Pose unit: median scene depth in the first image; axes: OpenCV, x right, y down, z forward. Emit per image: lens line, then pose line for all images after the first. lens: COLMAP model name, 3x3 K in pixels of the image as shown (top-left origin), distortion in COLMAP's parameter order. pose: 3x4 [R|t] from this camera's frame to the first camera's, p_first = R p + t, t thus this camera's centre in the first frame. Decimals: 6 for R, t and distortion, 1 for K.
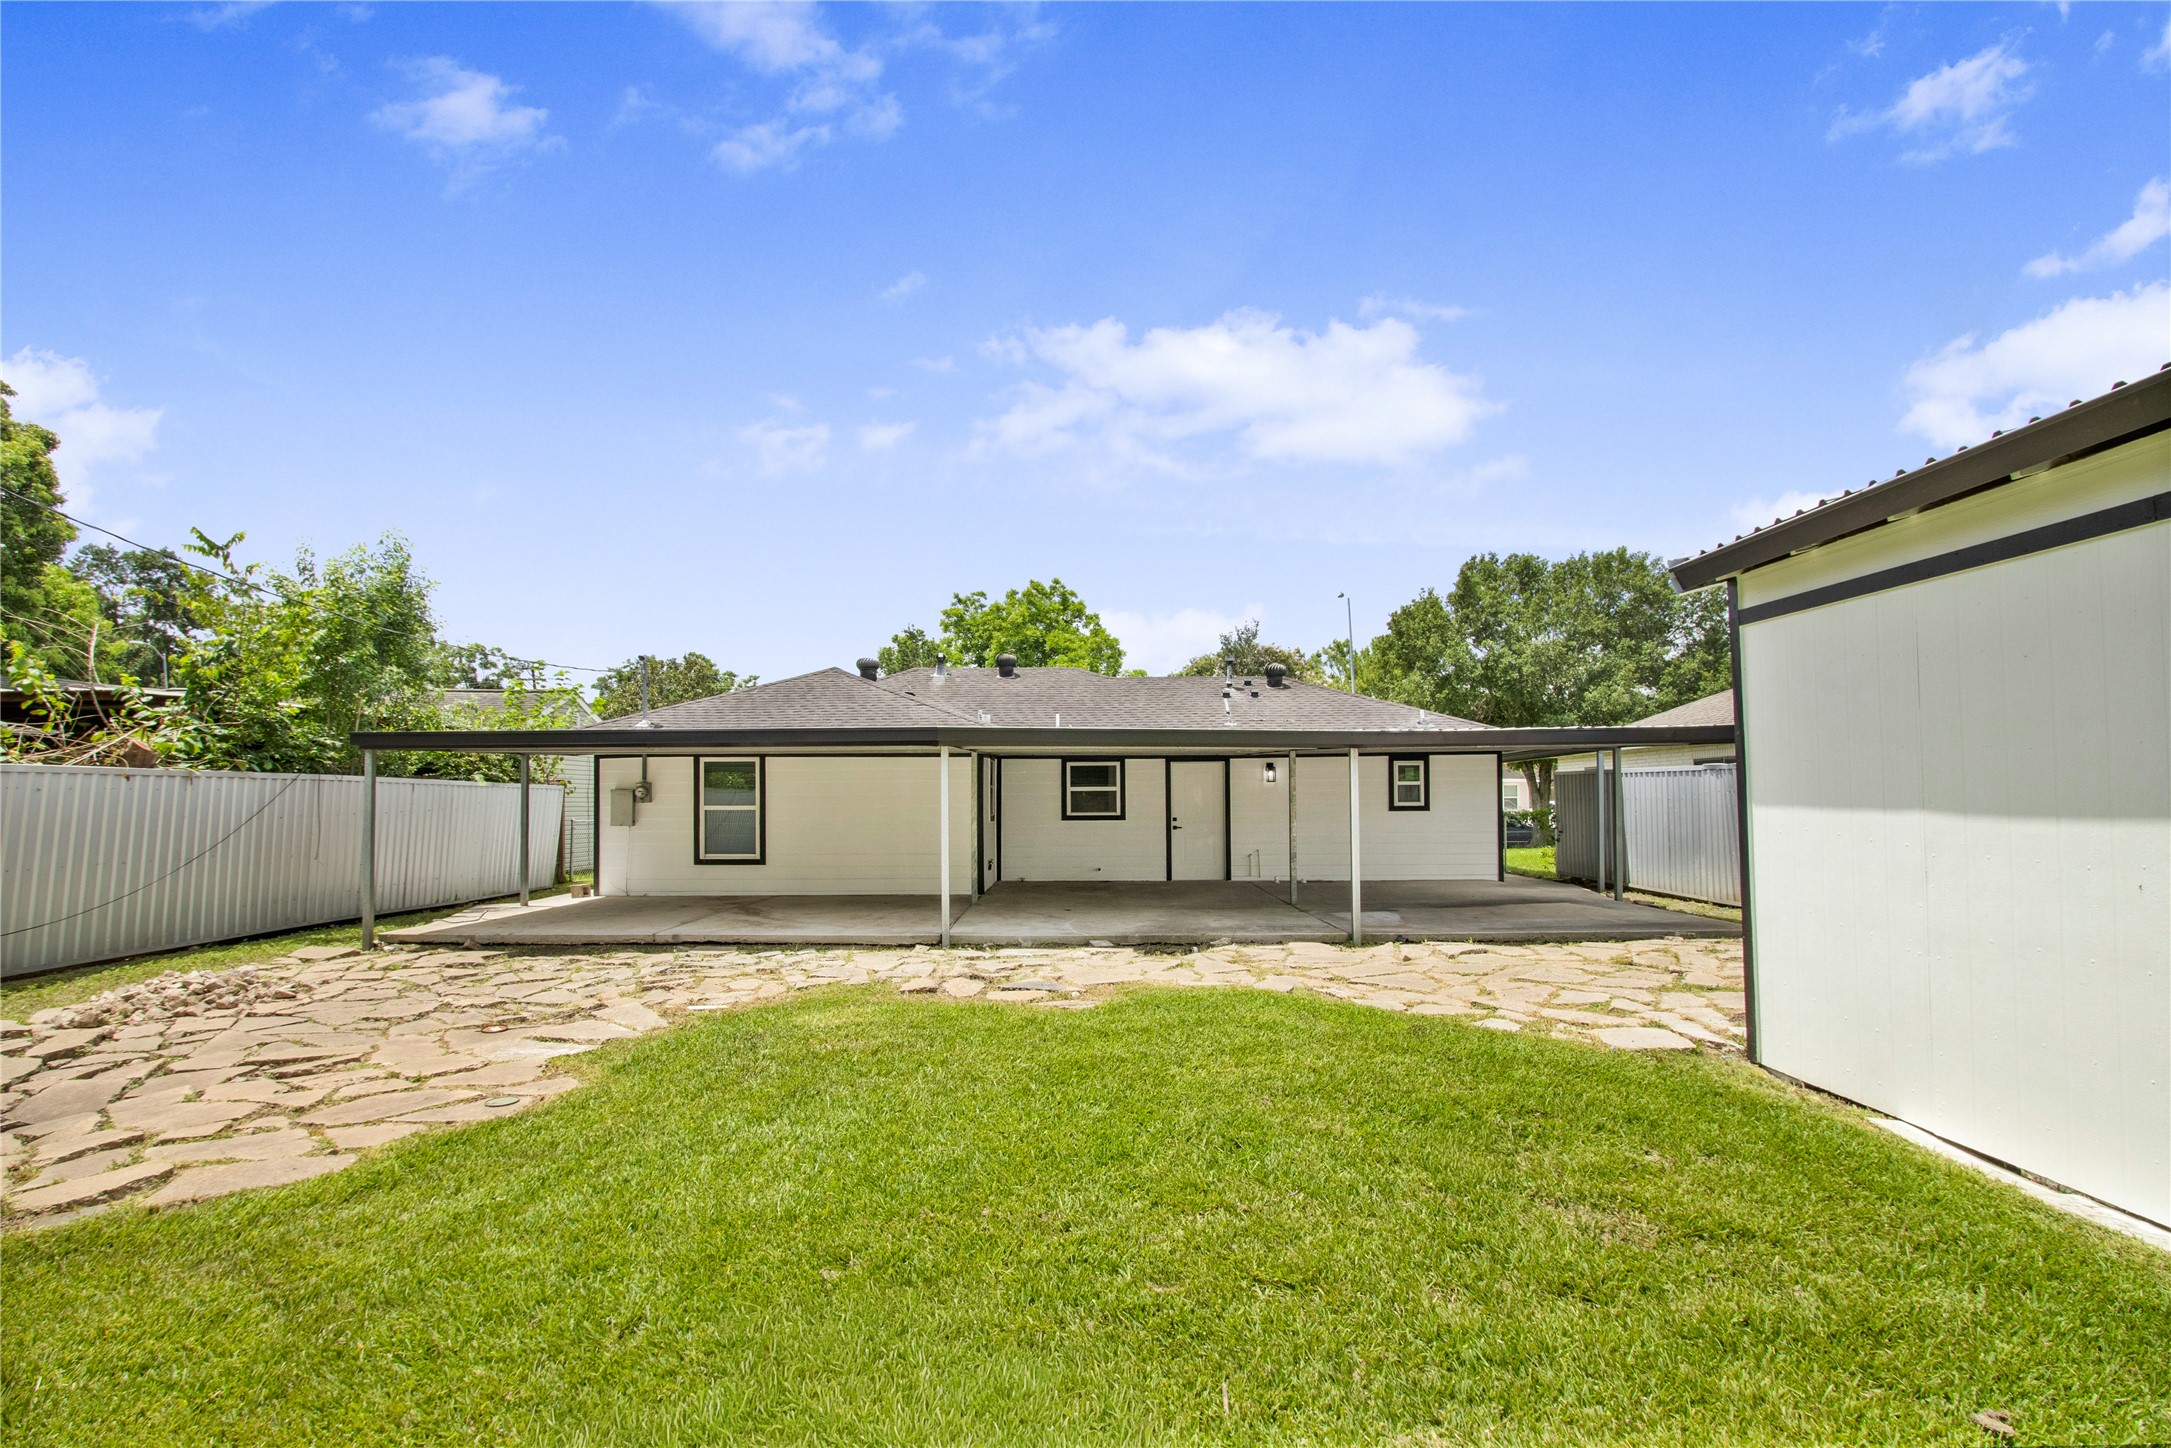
lens RADIAL K [[1026.3, 0, 1077.9], [0, 1026.3, 740.3], [0, 0, 1]] dist [-0.015934, 0.000009]
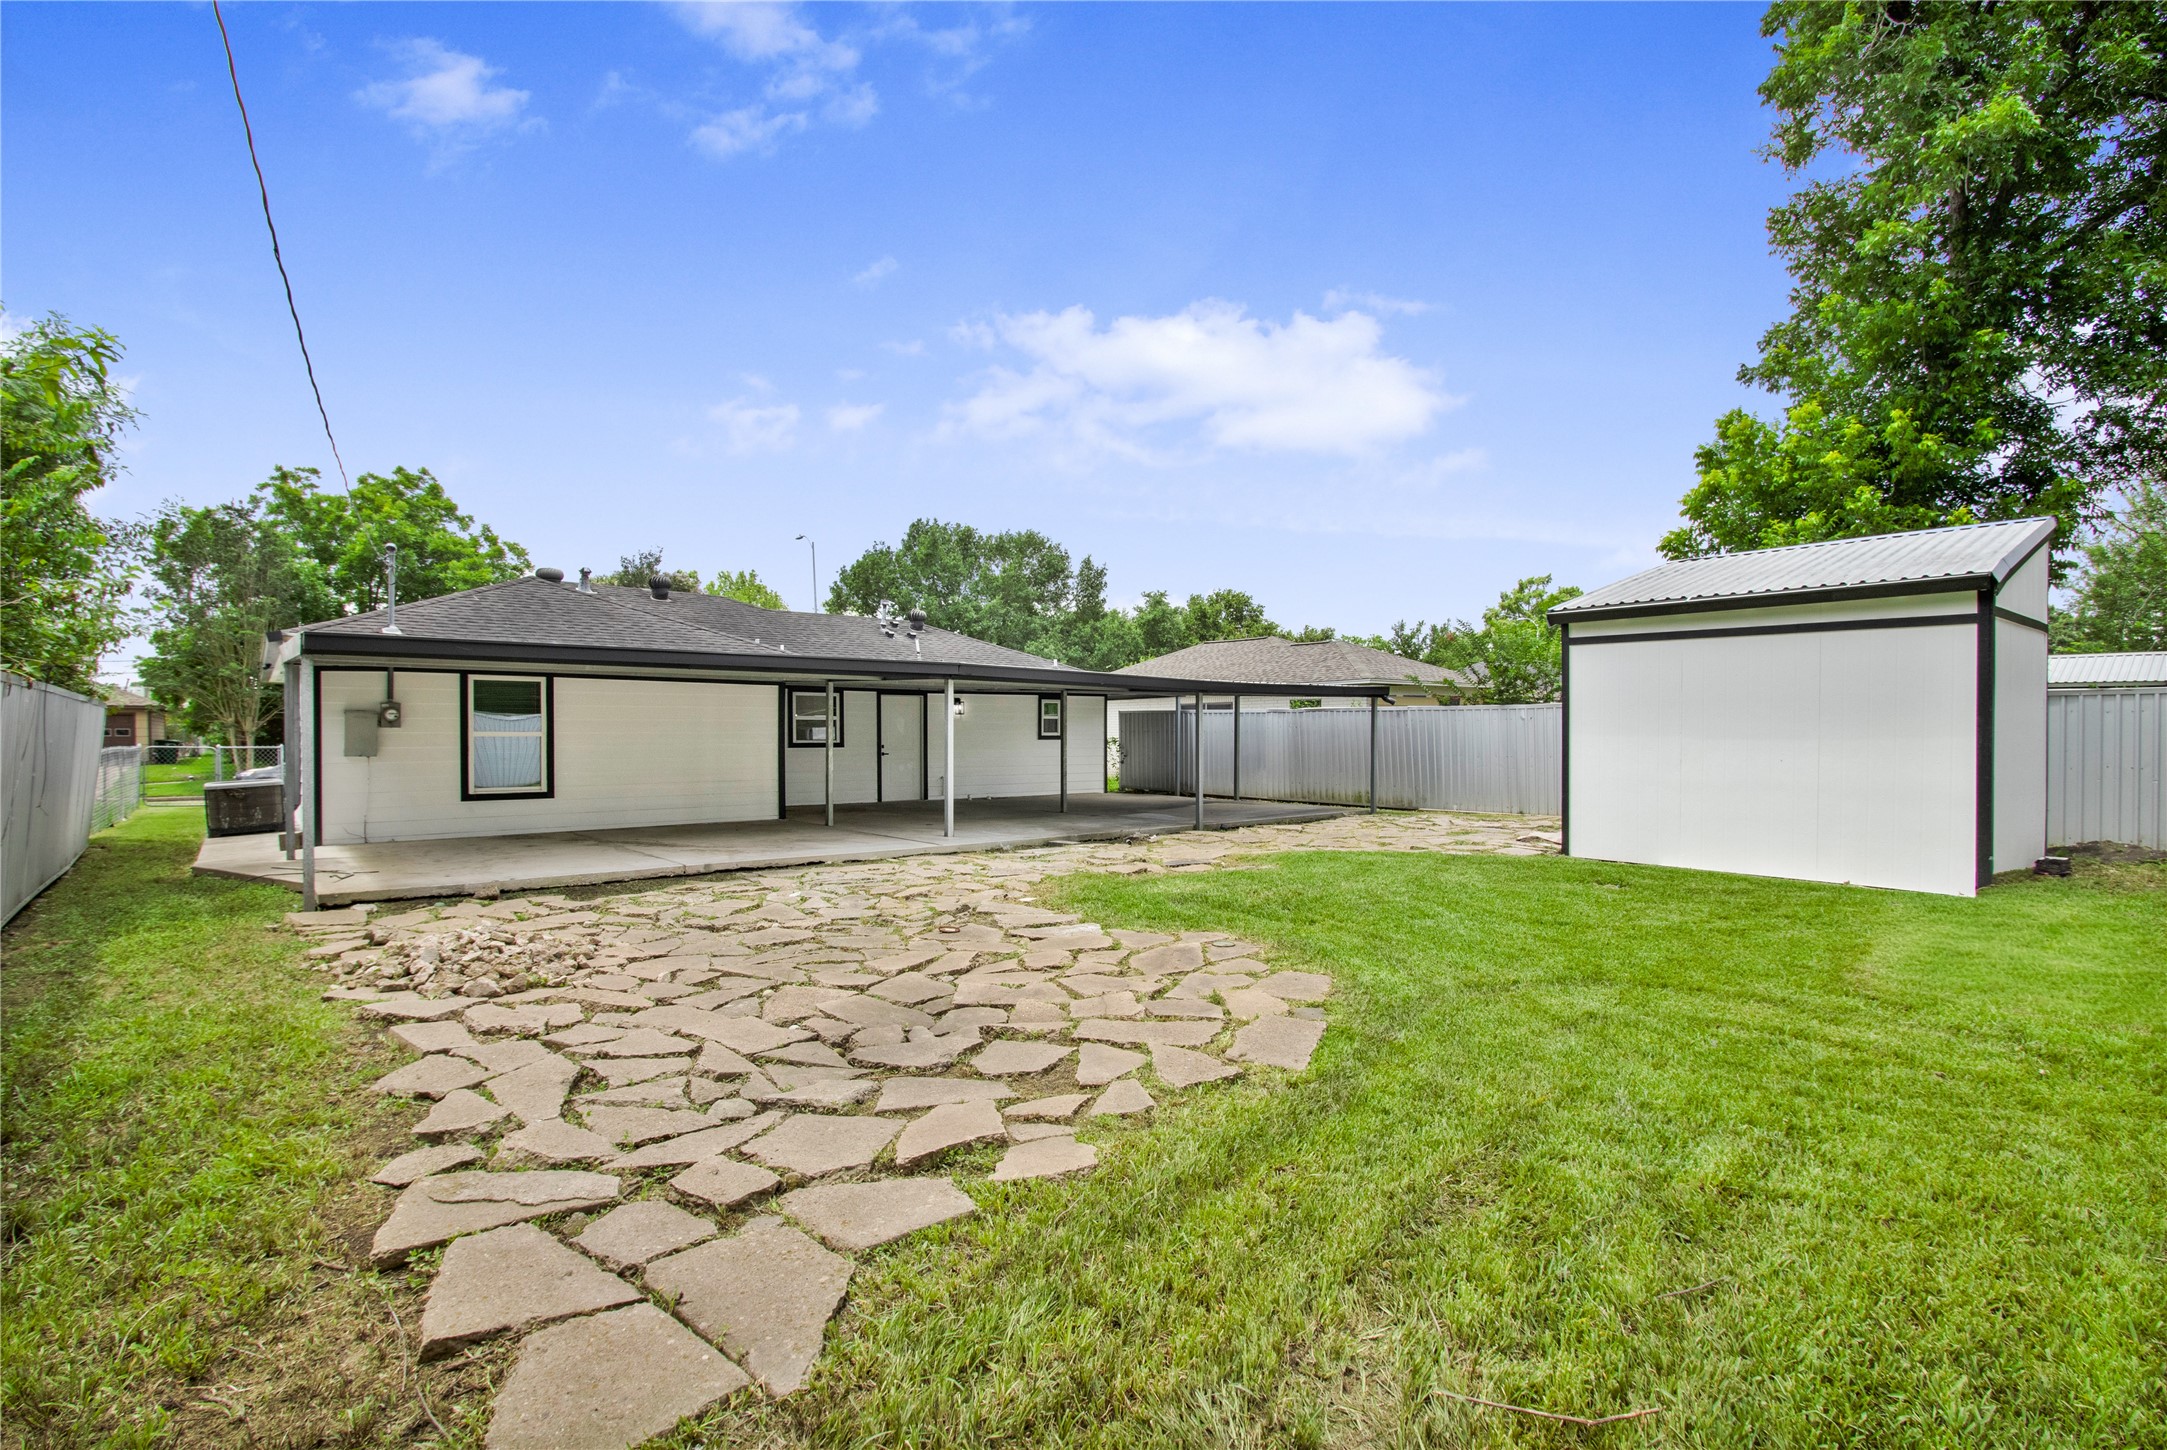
lens RADIAL K [[1024.4, 0, 1072.5], [0, 1024.4, 723.7], [0, 0, 1]] dist [-0.015934, 0.000009]
pose [[0.753936, 0.012065, 0.656837, -0.481915], [-0.044127, 0.998503, 0.032310, 0.007327], [-0.655464, -0.053344, 0.753340, 0.034577]]
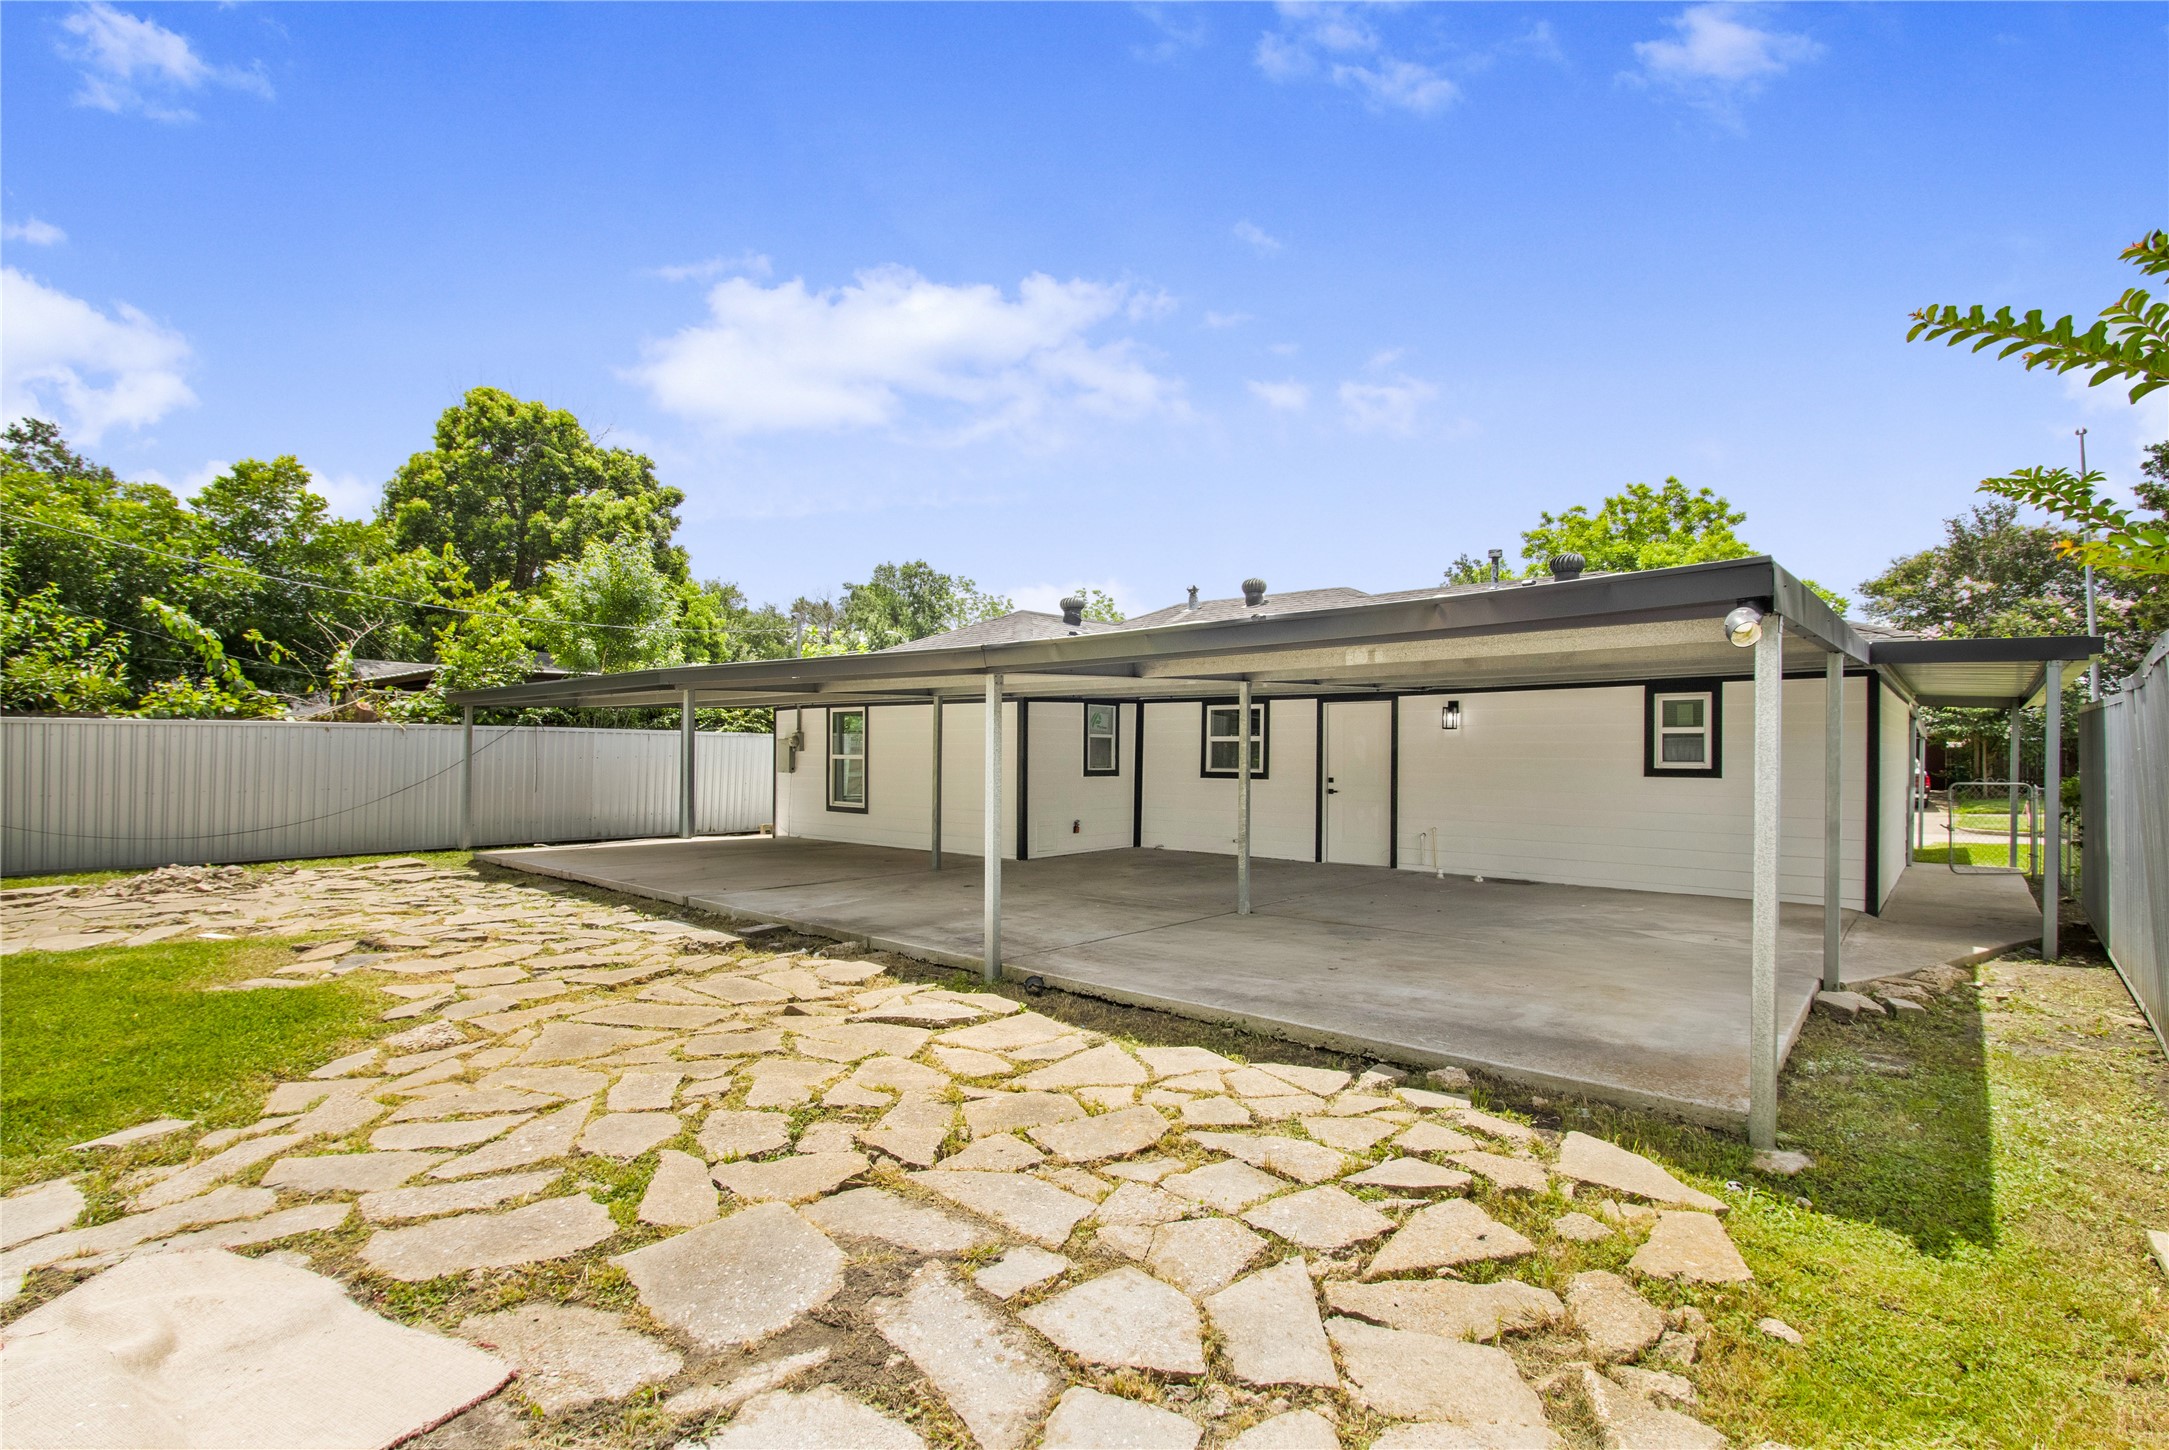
lens RADIAL K [[1025.4, 0, 1082.4], [0, 1025.4, 733.4], [0, 0, 1]] dist [-0.015934, 0.000009]
pose [[0.772067, -0.001780, -0.635539, 0.429333], [0.027016, 0.999184, 0.030020, 0.016396], [0.634967, -0.040347, 0.771485, 0.322875]]
